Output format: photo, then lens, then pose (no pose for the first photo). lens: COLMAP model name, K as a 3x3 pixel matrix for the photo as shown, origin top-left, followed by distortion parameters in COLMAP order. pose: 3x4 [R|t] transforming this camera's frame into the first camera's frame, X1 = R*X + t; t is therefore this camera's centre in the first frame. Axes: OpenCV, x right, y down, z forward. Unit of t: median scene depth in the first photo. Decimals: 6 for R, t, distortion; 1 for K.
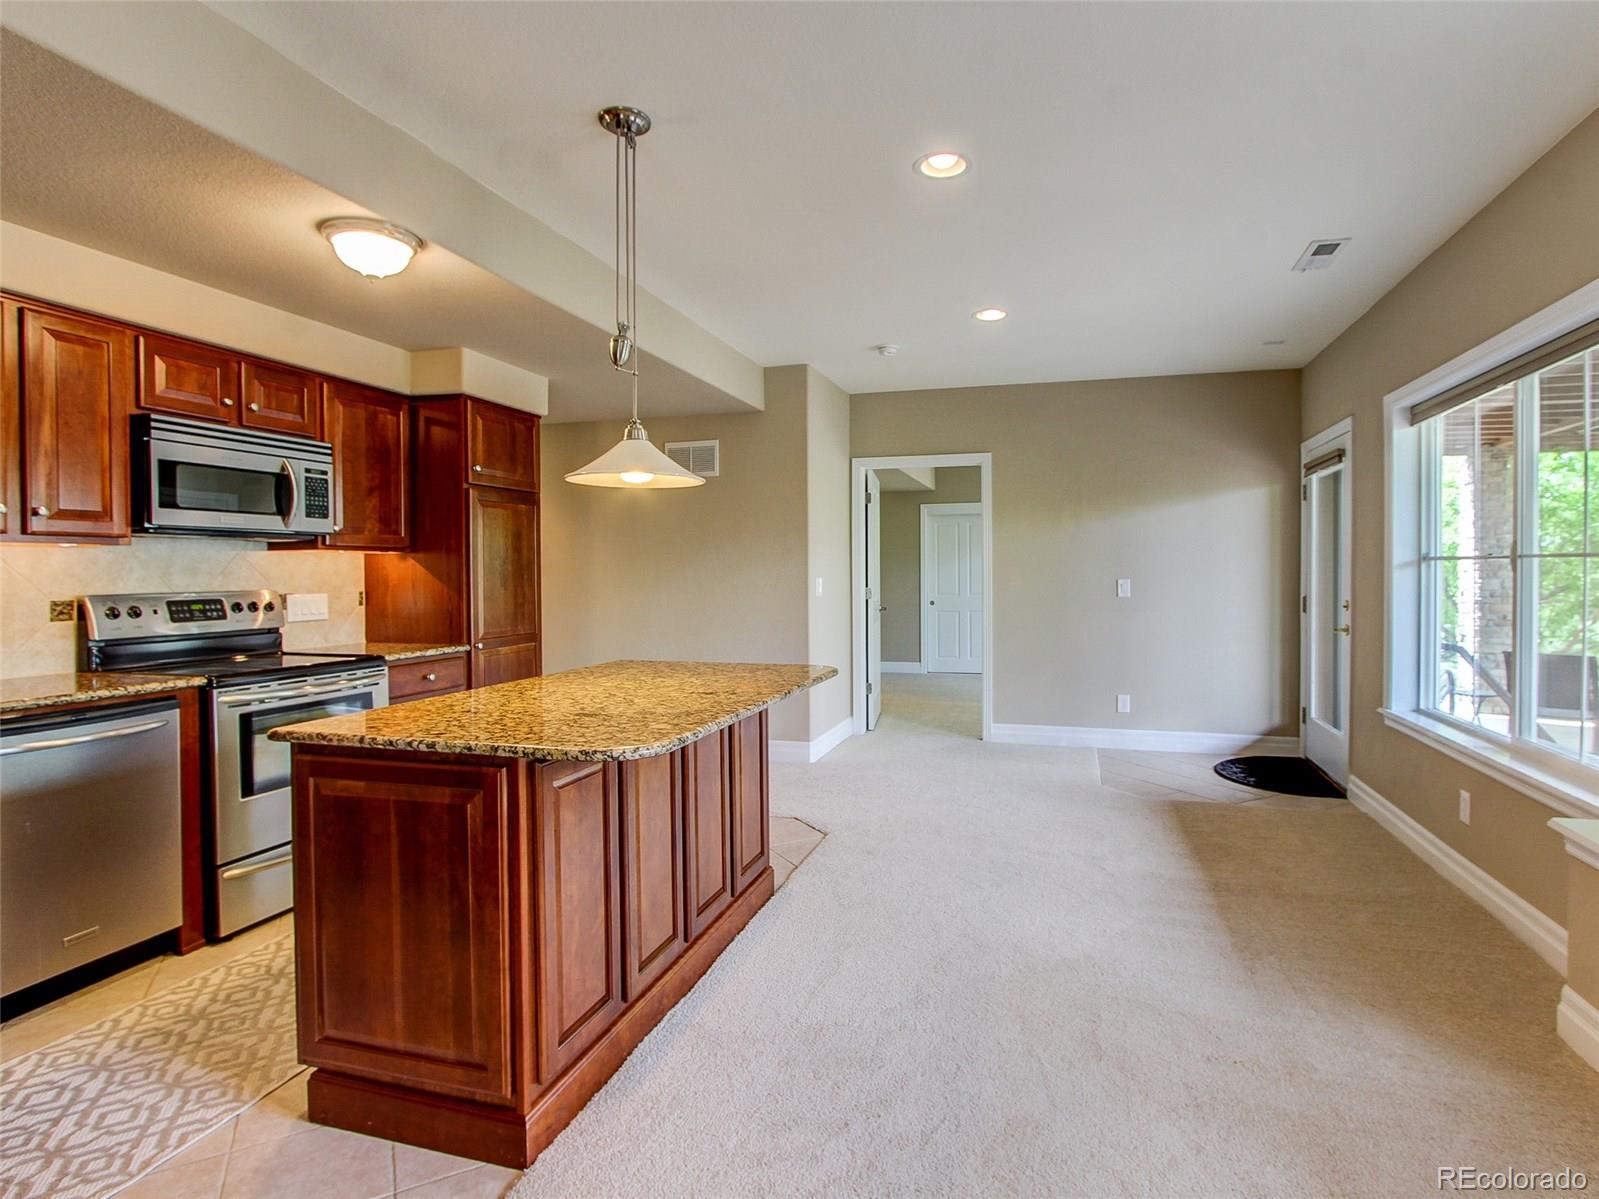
lens RADIAL K [[848.9, 0, 798.1], [0, 848.9, 599.4], [0, 0, 1]] dist [-0.001806, 0.001082]
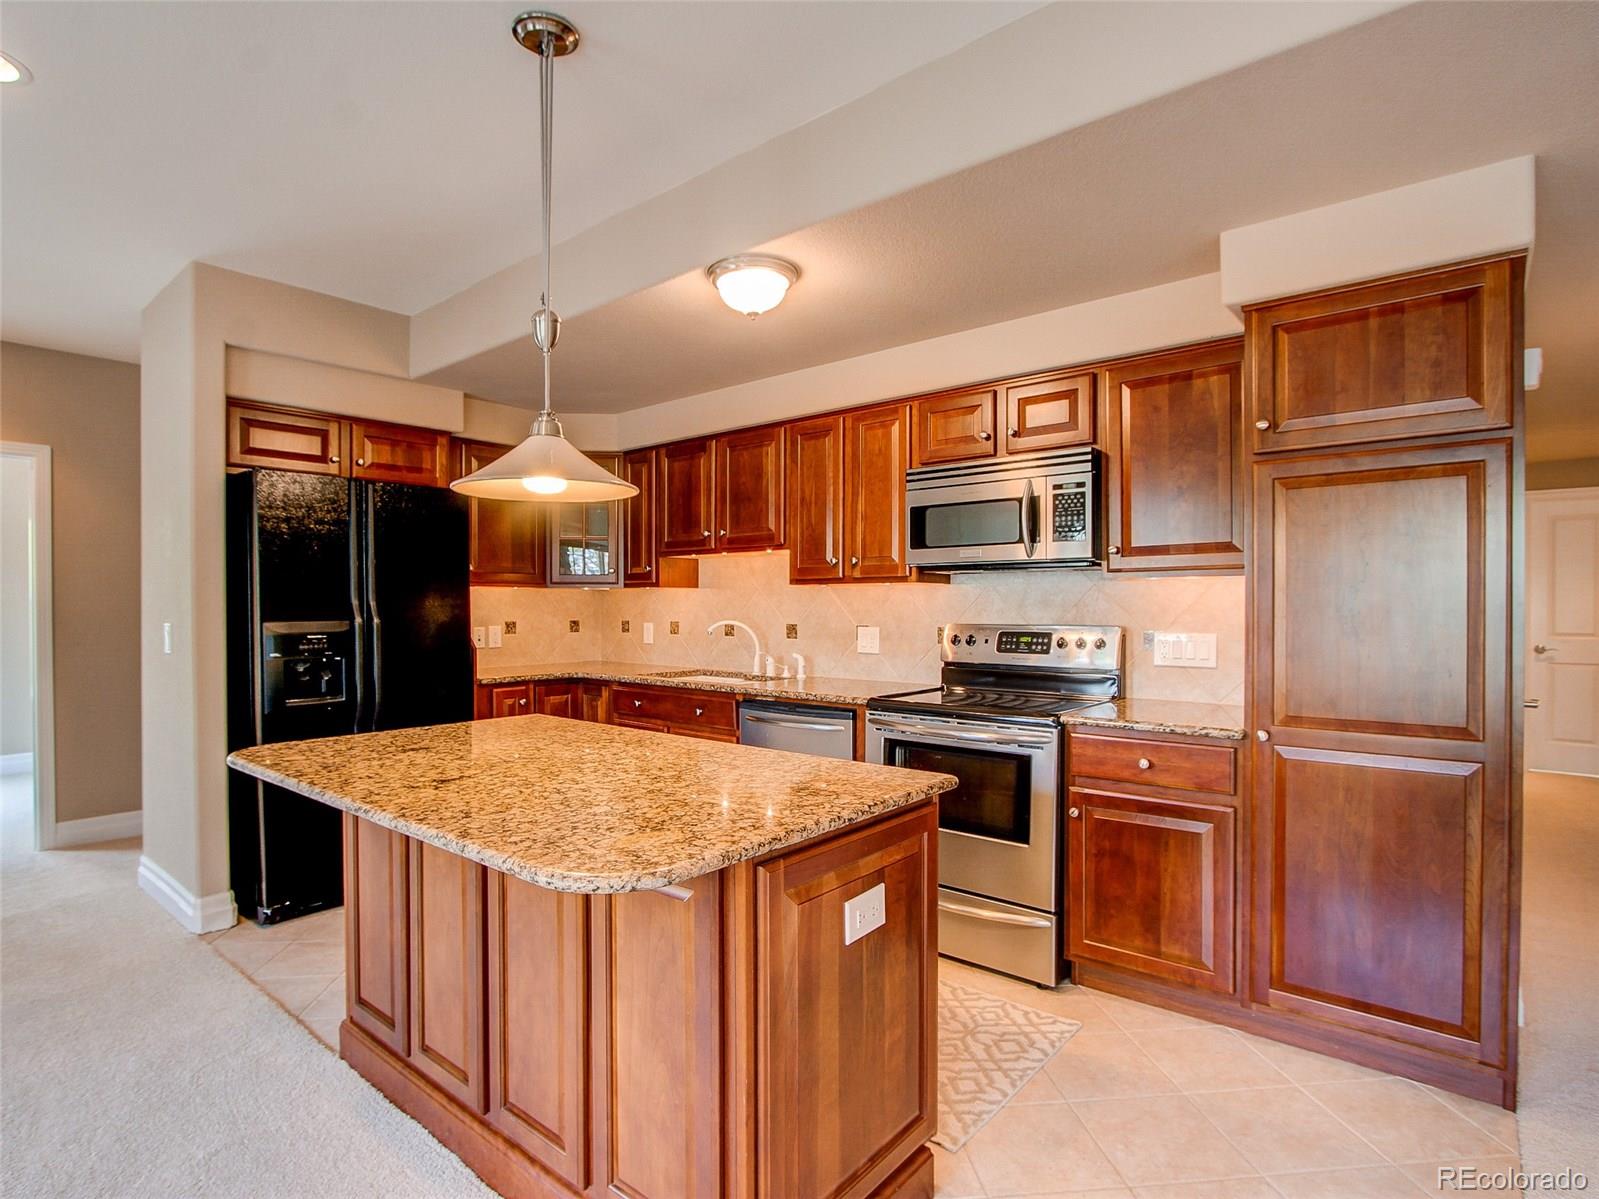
lens RADIAL K [[848.9, 0, 798.7], [0, 848.9, 597.0], [0, 0, 1]] dist [-0.001806, 0.001082]
pose [[-0.362278, 0.006587, -0.932047, 0.316480], [-0.019827, 0.999694, 0.014772, -0.050071], [0.931859, 0.023831, -0.362037, 1.096508]]
